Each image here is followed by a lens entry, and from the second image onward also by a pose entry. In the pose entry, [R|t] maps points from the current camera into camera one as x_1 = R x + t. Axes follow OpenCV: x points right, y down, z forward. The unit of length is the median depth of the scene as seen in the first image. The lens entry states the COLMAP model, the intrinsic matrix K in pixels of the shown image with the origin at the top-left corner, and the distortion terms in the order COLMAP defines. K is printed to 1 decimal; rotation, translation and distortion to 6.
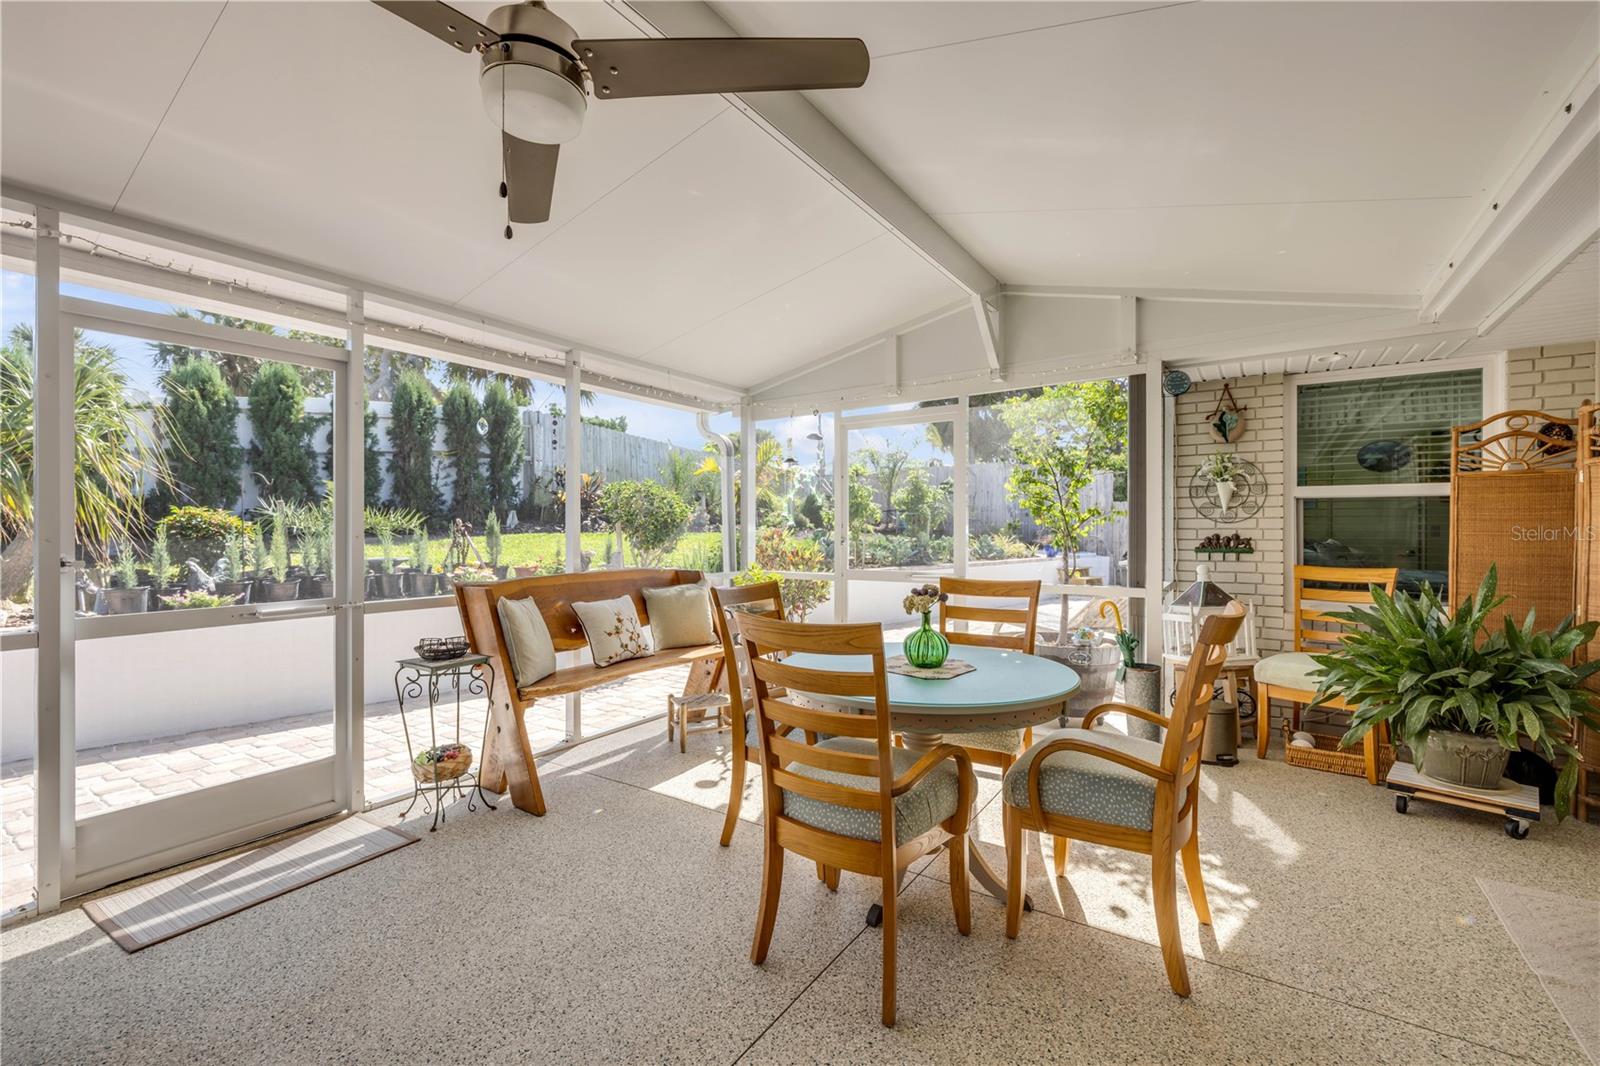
lens RADIAL K [[682.2, 0, 796.1], [0, 682.2, 521.9], [0, 0, 1]] dist [-0.003278, -0.000193]
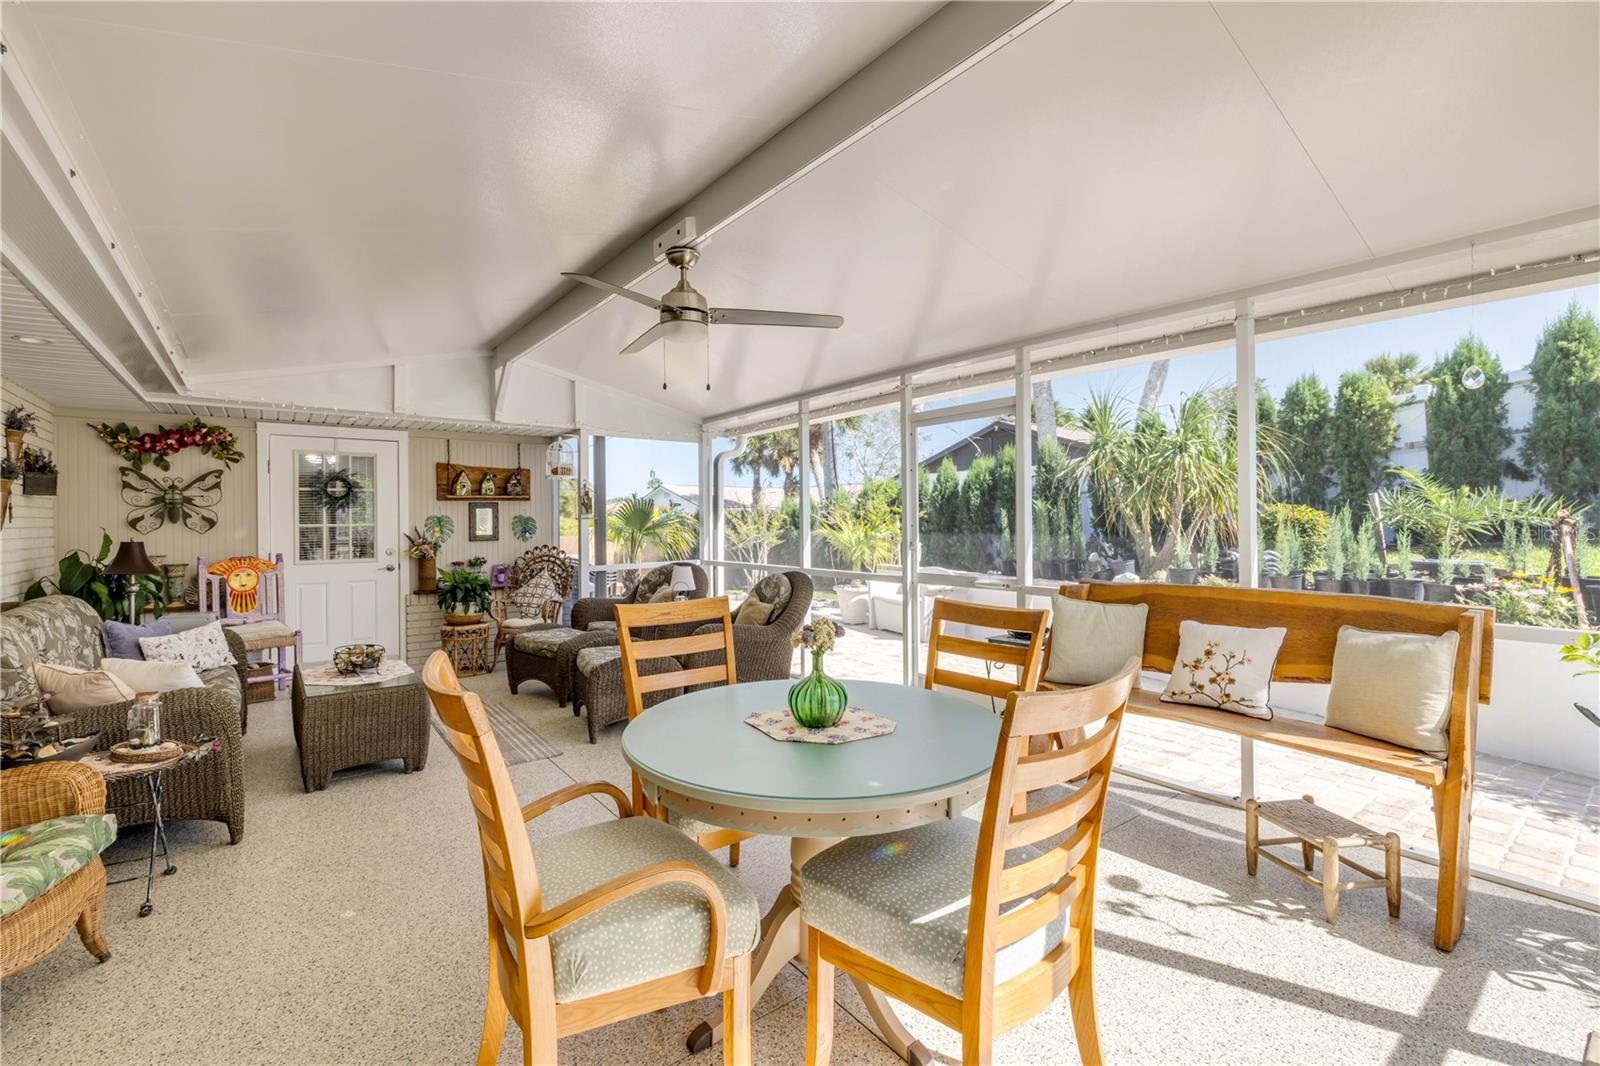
lens RADIAL K [[682.2, 0, 796.1], [0, 682.2, 521.9], [0, 0, 1]] dist [-0.003278, -0.000193]
pose [[-0.307354, 0.006962, -0.951570, 0.557200], [0.017582, 0.999844, 0.001636, -0.009676], [0.951433, -0.016228, -0.307428, 0.742680]]
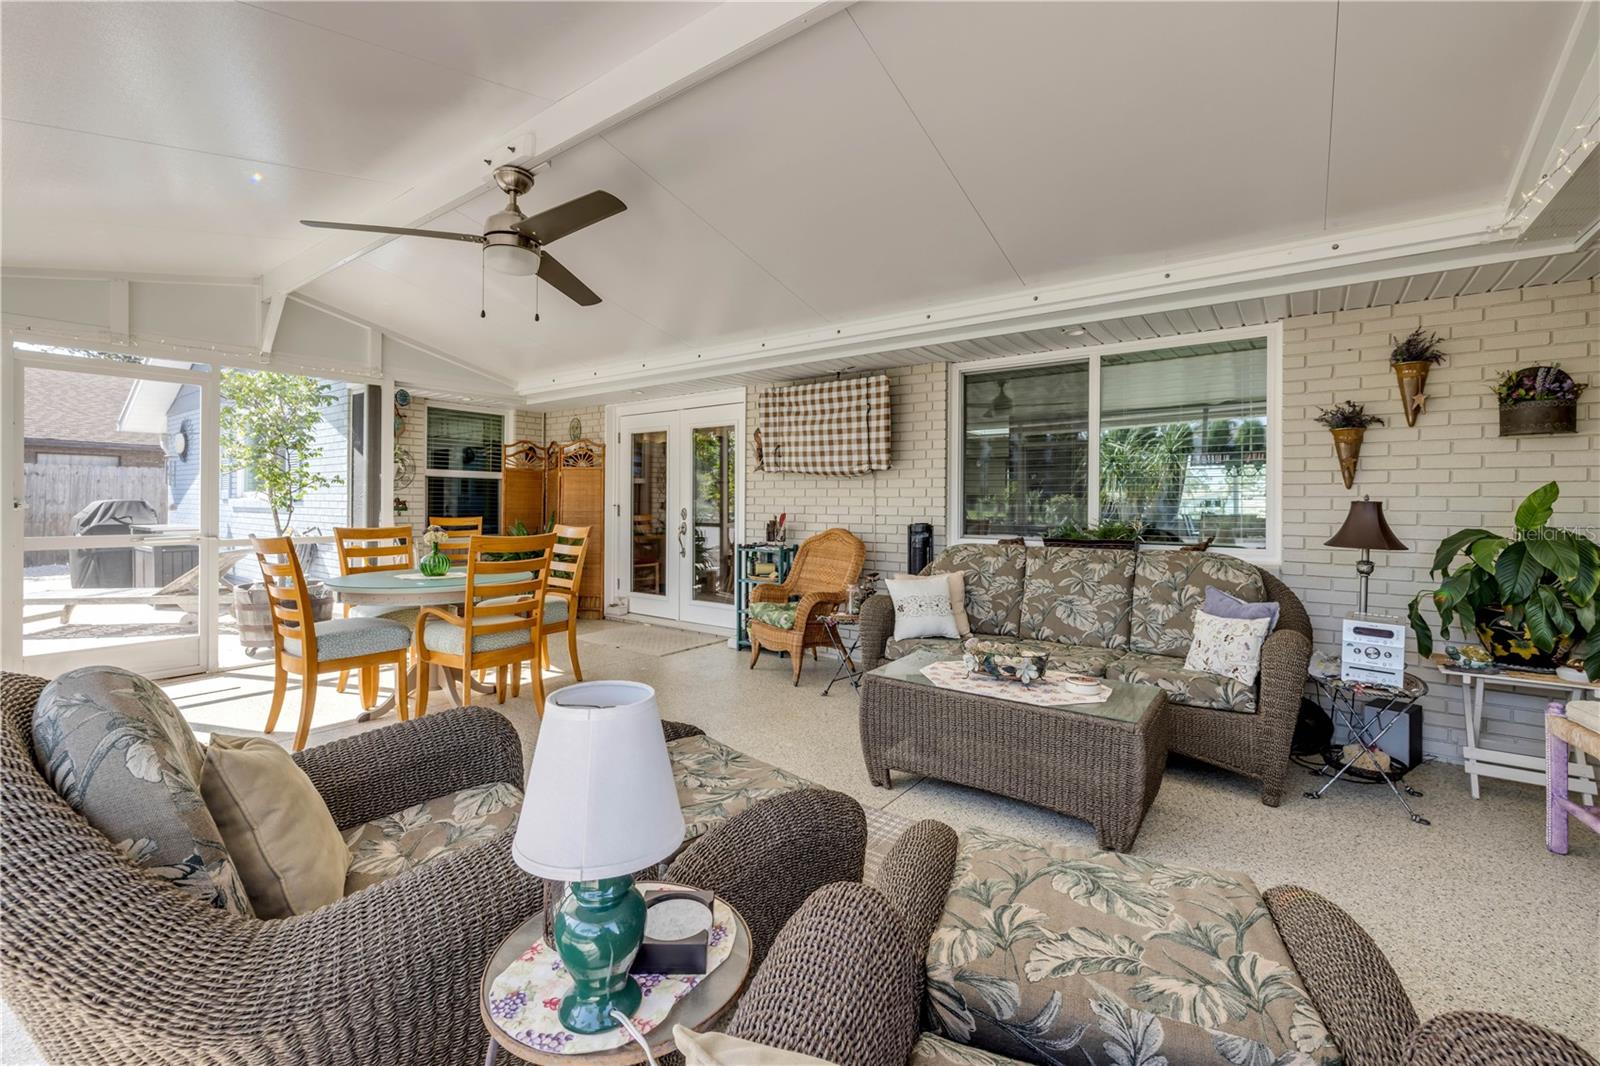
lens RADIAL K [[676.1, 0, 778.2], [0, 676.1, 532.2], [0, 0, 1]] dist [0.016302, -0.000155]
pose [[0.069157, -0.045079, 0.996587, -0.827507], [-0.015952, 0.998801, 0.046286, 0.010747], [-0.997478, -0.019098, 0.068355, 0.048868]]
